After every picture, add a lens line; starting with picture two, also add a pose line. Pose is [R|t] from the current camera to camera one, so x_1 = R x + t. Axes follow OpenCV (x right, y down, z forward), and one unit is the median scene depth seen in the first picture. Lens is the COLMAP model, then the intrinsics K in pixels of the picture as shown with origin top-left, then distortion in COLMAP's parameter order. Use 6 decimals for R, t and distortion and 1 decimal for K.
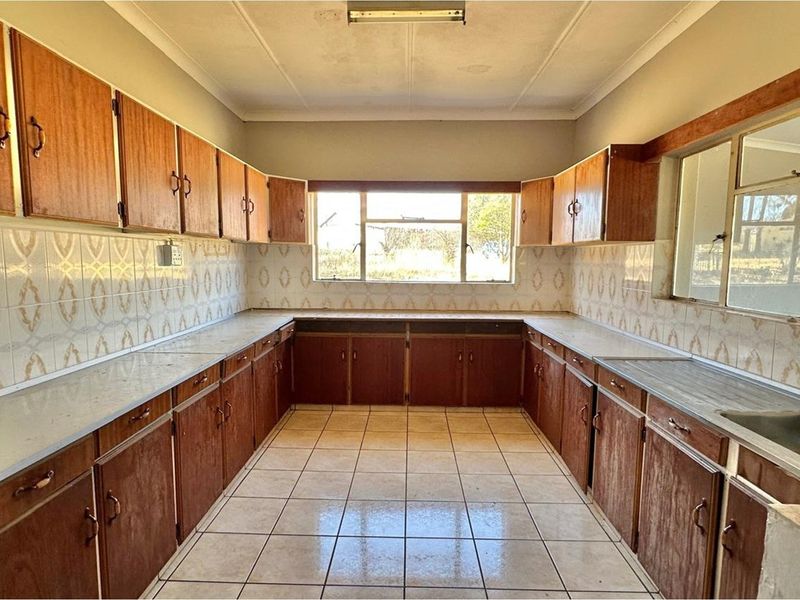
lens RADIAL K [[446.8, 0, 399.7], [0, 446.8, 302.4], [0, 0, 1]] dist [-0.000701, 0.000024]
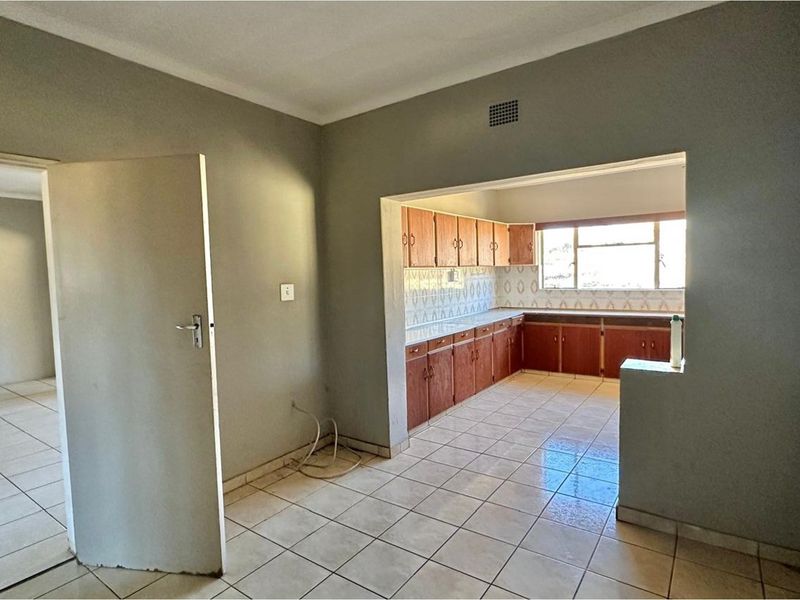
lens RADIAL K [[449.9, 0, 401.6], [0, 449.9, 300.1], [0, 0, 1]] dist [0.003931, 0.001446]
pose [[0.829451, 0.004537, -0.558561, 0.315465], [-0.020443, 0.999544, -0.022240, 0.037222], [0.558205, 0.029865, 0.829165, -0.598842]]
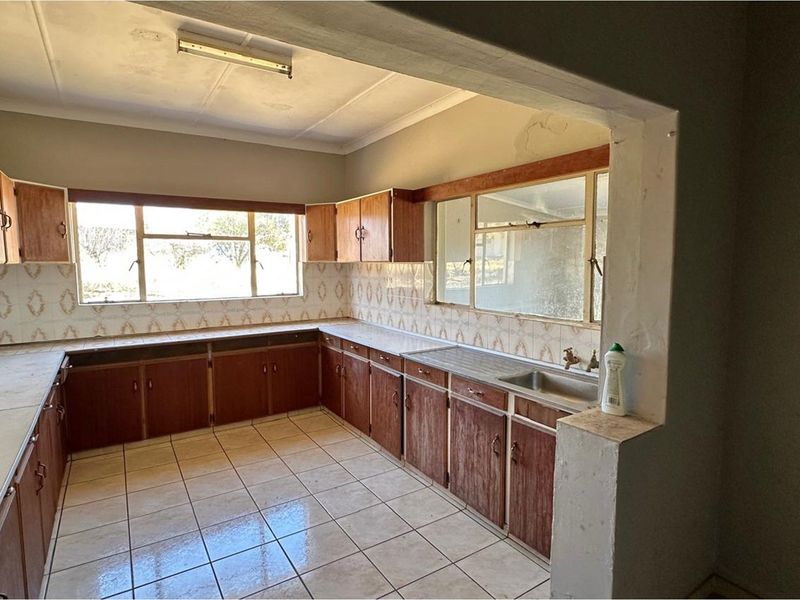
lens RADIAL K [[447.3, 0, 400.0], [0, 447.3, 300.0], [0, 0, 1]] dist [-0.001031, -0.000105]
pose [[0.826199, -0.060478, 0.560123, -0.196933], [0.066364, 0.997747, 0.009839, -0.031670], [-0.559456, 0.029043, 0.828351, -0.058964]]
